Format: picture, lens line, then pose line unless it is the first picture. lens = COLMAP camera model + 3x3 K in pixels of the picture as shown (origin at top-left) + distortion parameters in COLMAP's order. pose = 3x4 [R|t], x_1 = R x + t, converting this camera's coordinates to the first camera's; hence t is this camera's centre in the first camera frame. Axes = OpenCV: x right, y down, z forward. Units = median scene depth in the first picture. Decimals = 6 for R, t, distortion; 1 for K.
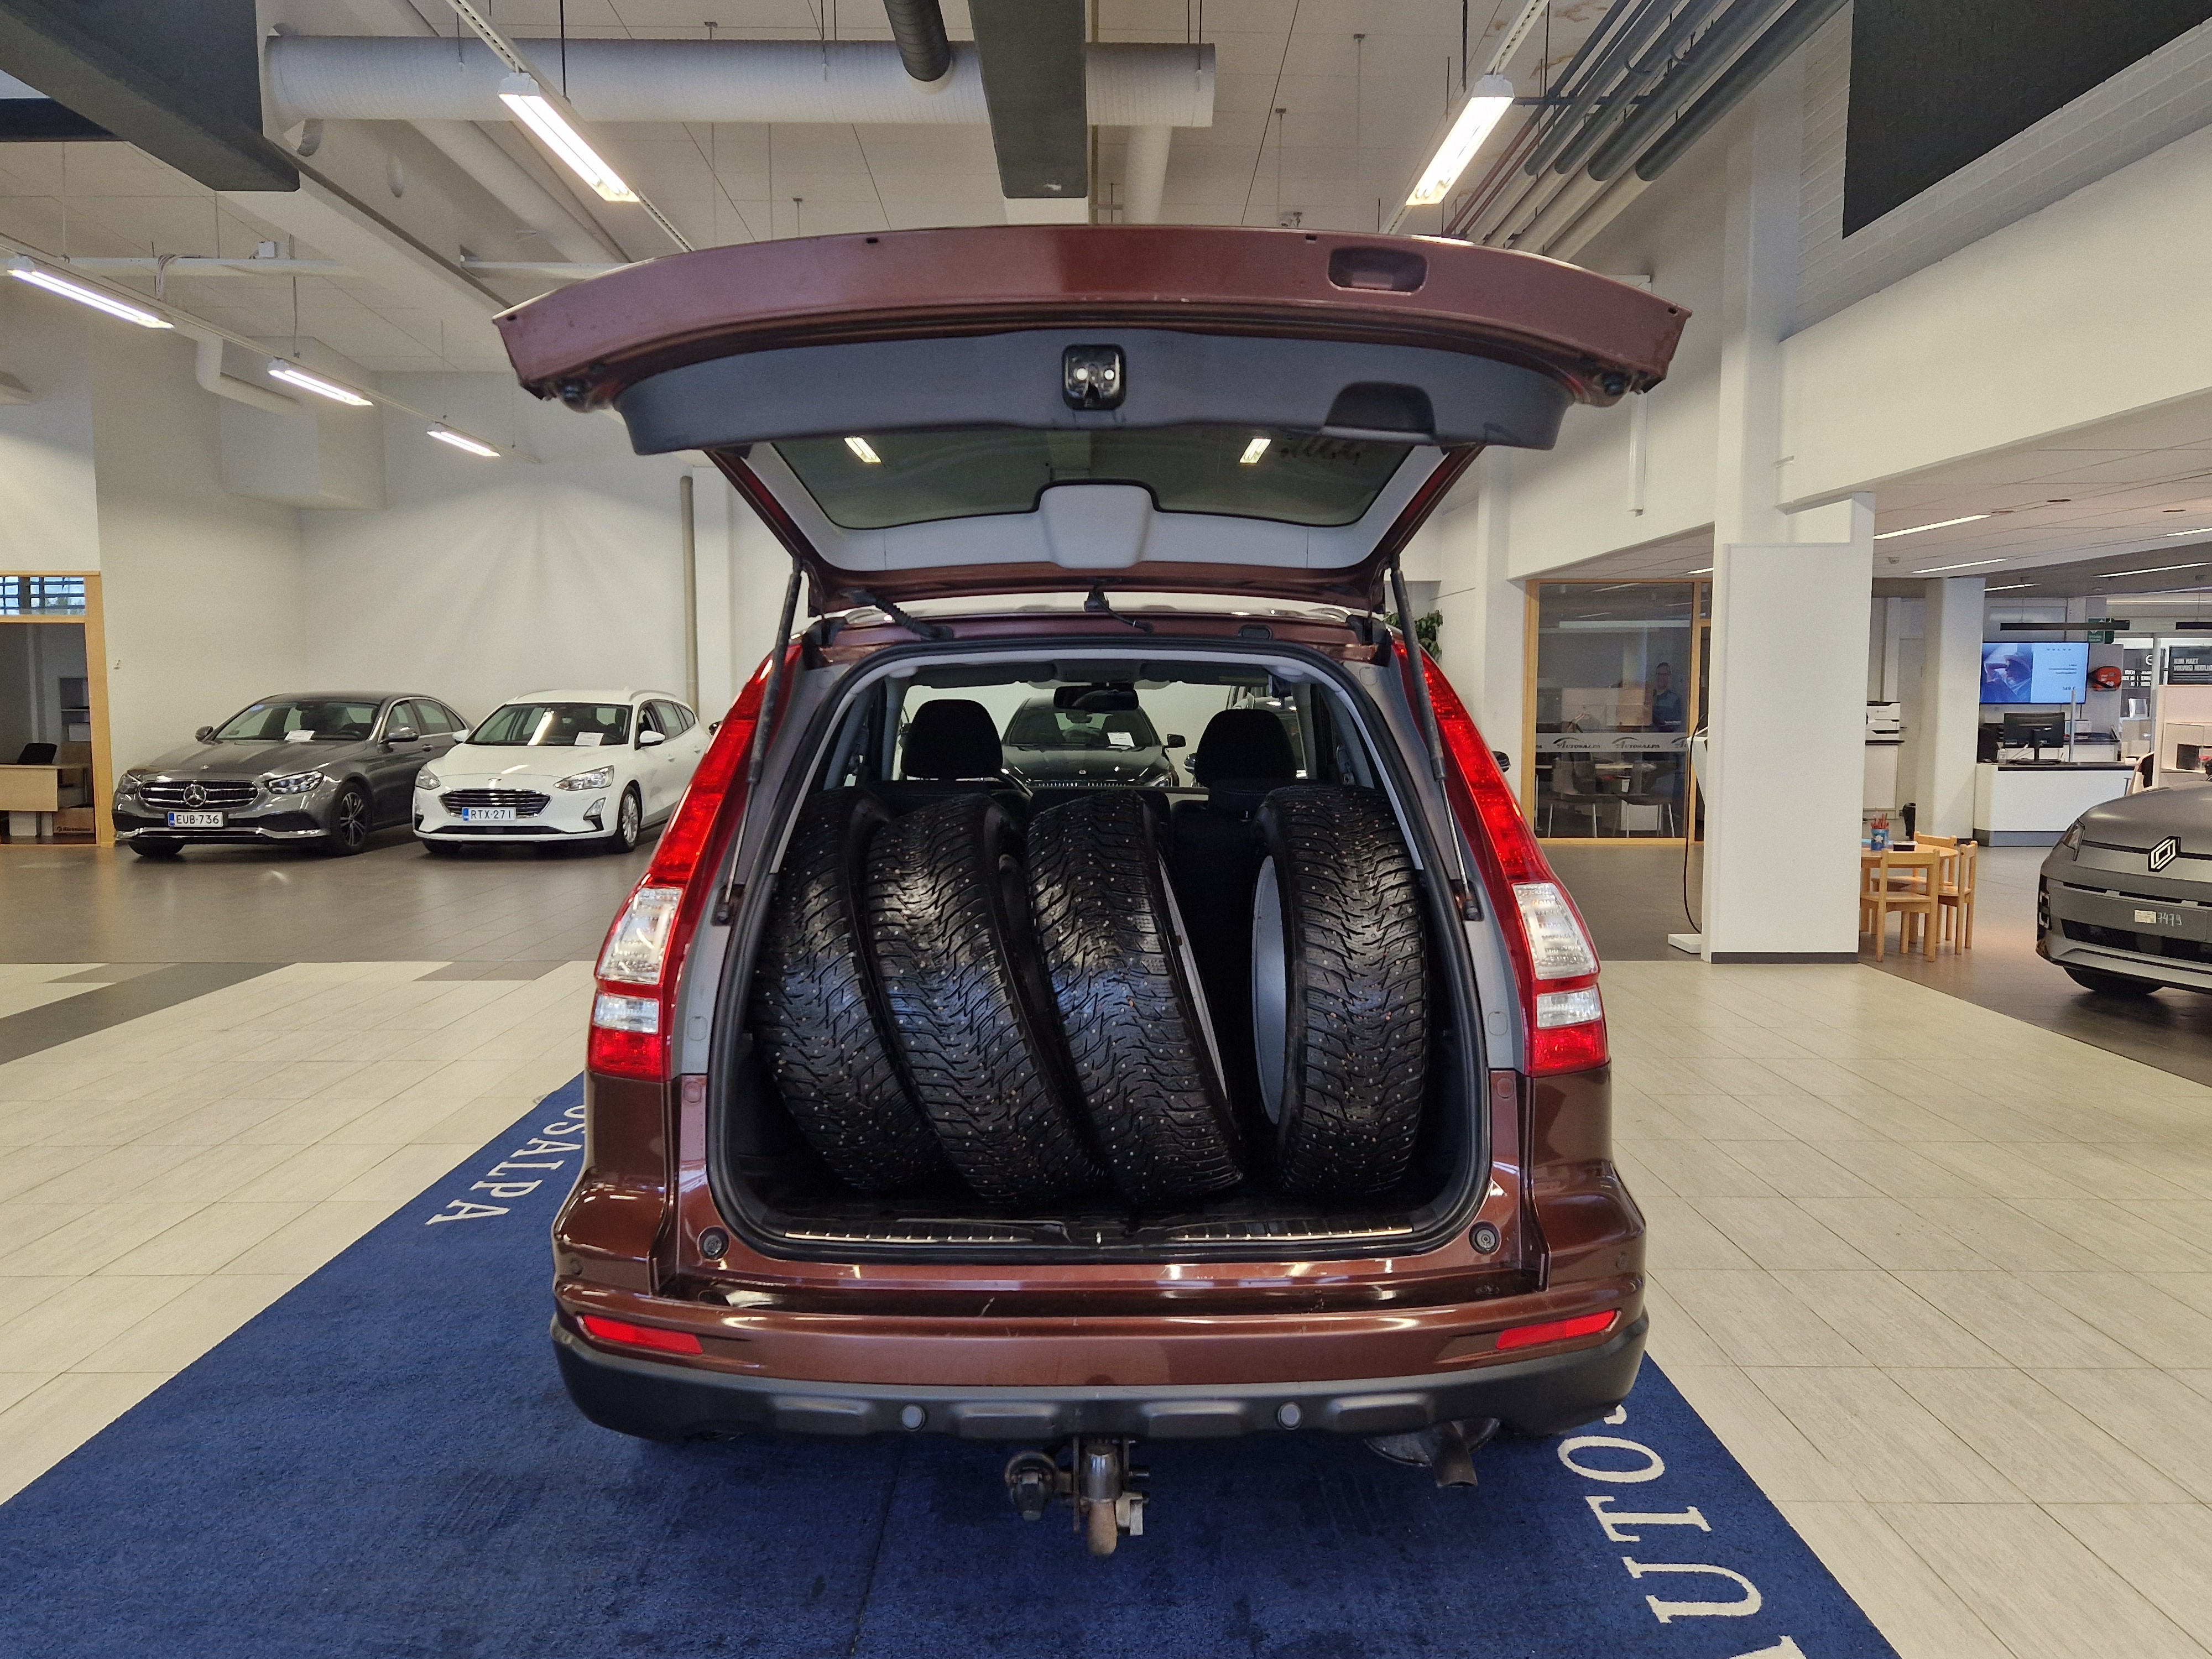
lens RADIAL K [[1640.1, 0, 1106.0], [0, 1640.1, 829.5], [0, 0, 1]] dist [-0.001990, -0.001950]
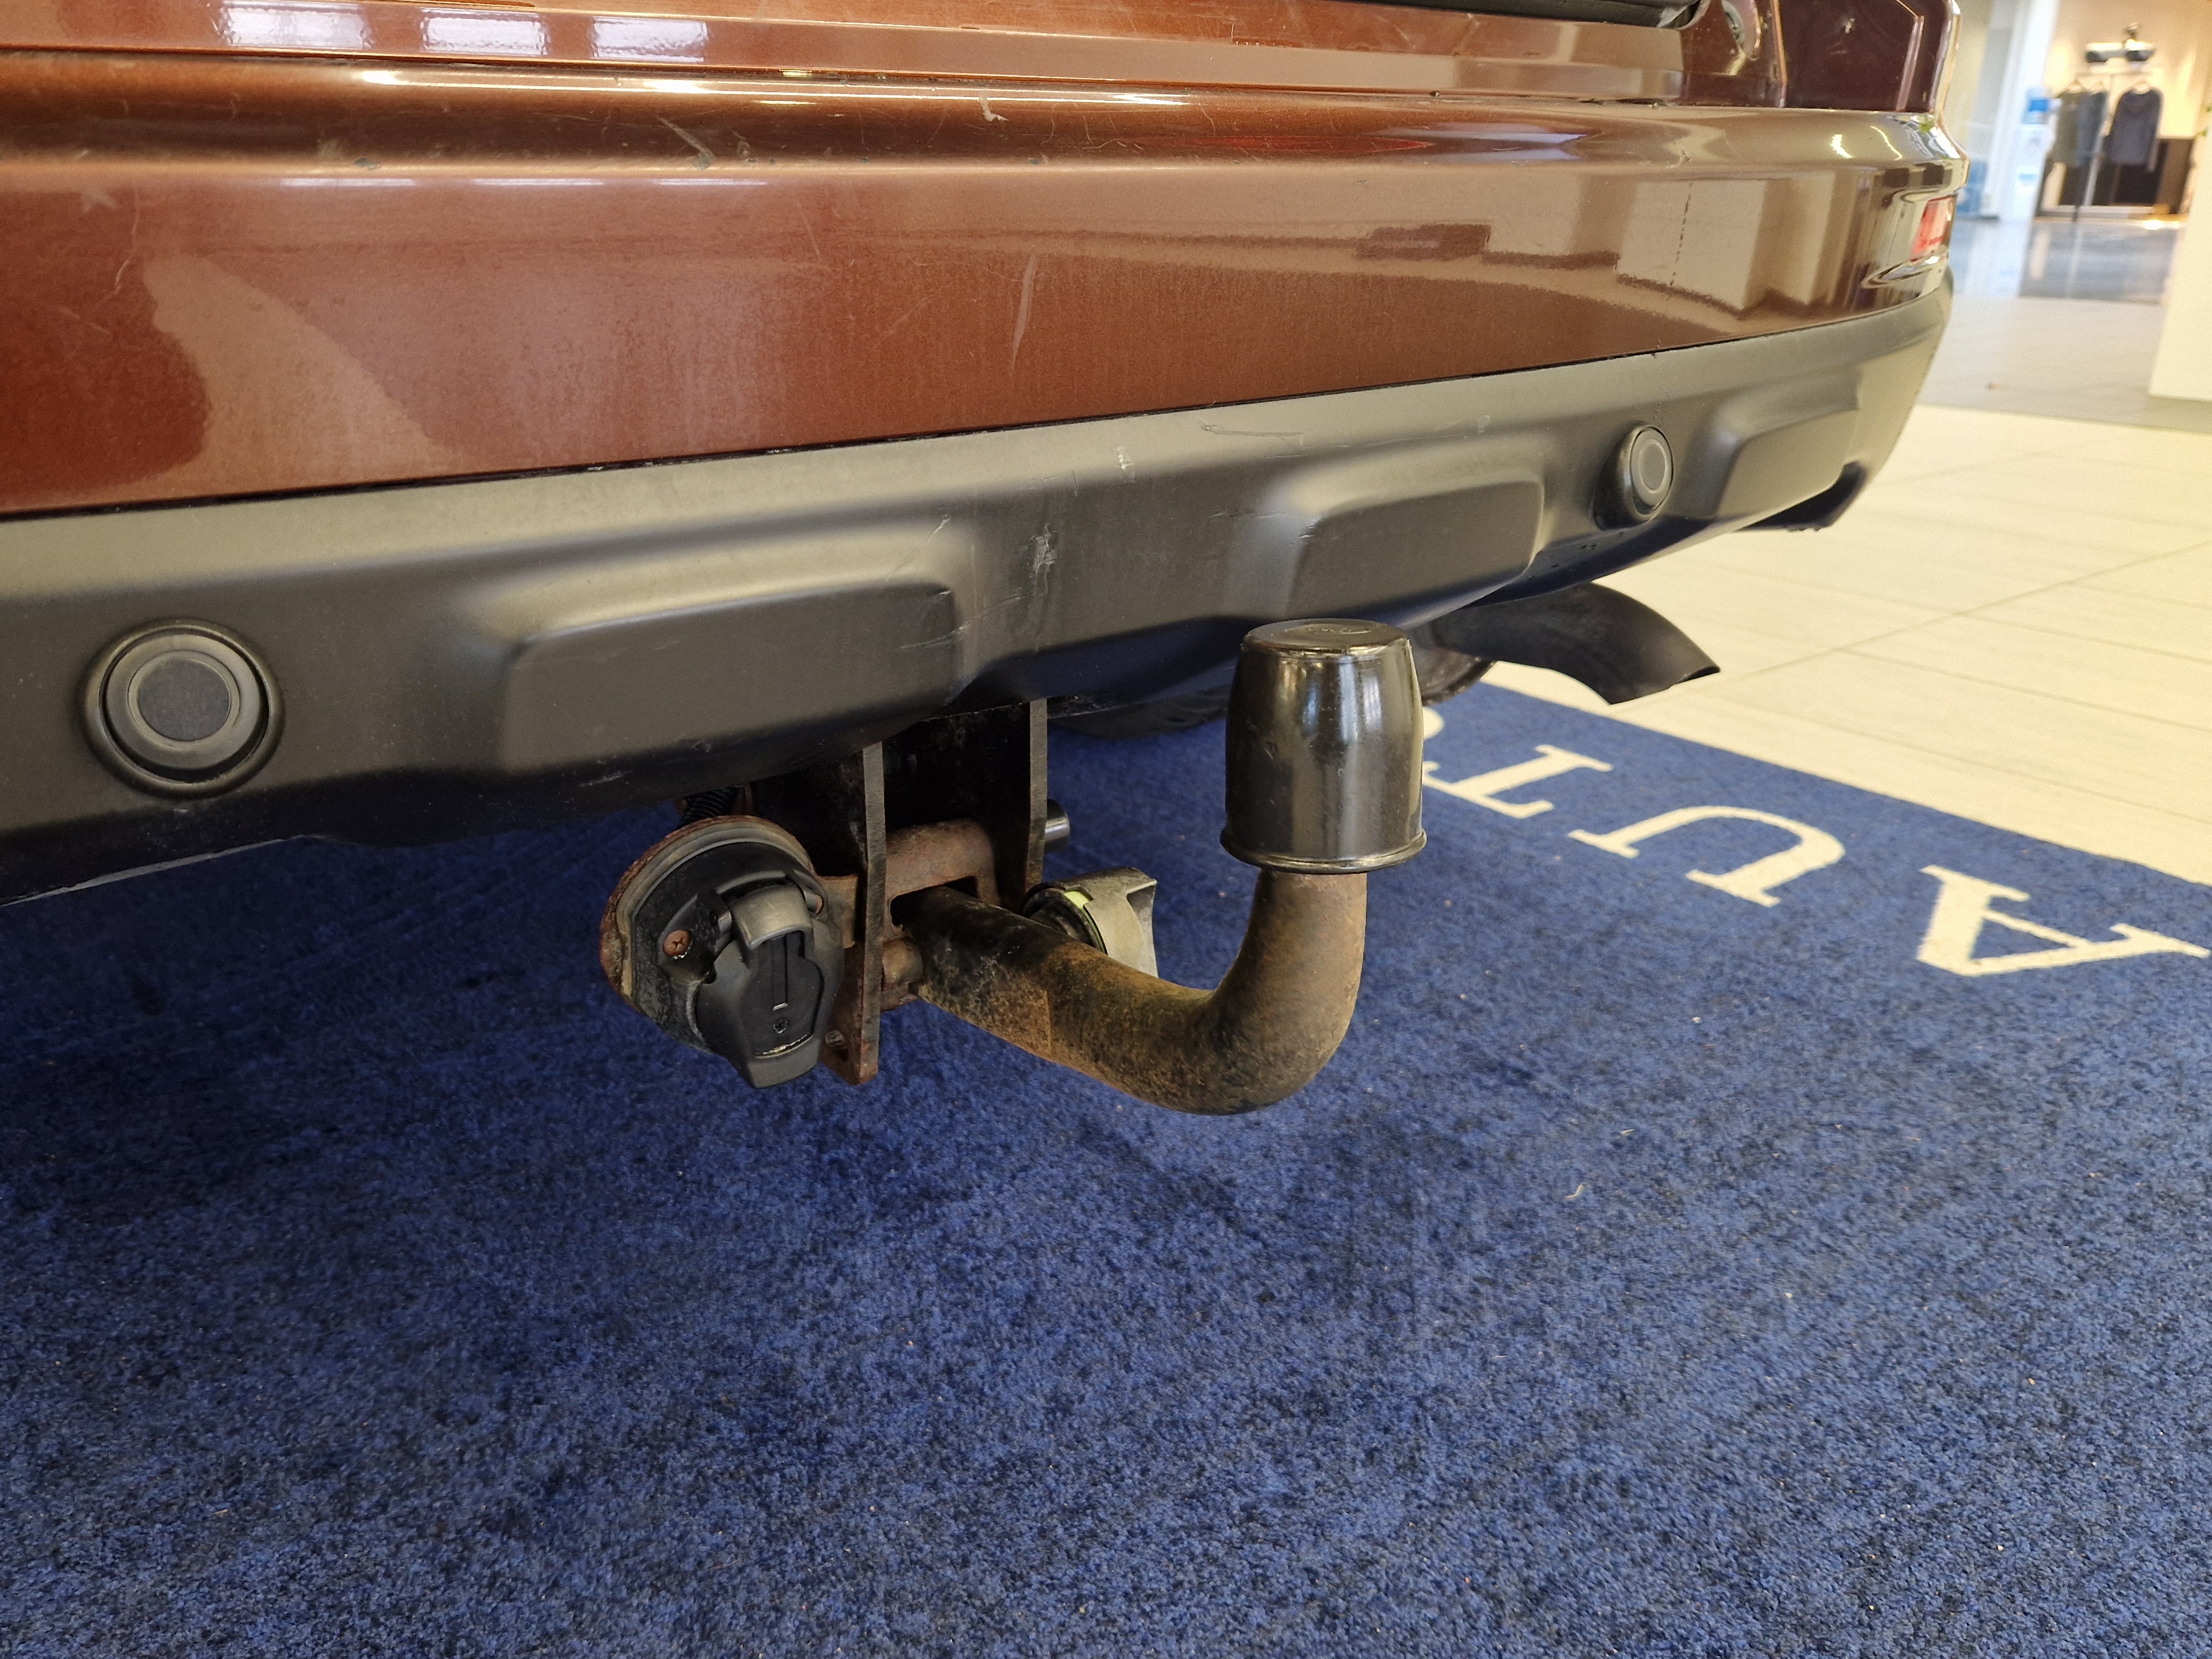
lens RADIAL K [[1640.1, 0, 1106.0], [0, 1640.1, 829.5], [0, 0, 1]] dist [-0.001990, -0.001950]
pose [[0.784642, -0.217785, 0.580437, -0.122852], [0.036100, 0.950727, 0.307921, 0.280438], [-0.618897, -0.220653, 0.753842, 0.712382]]
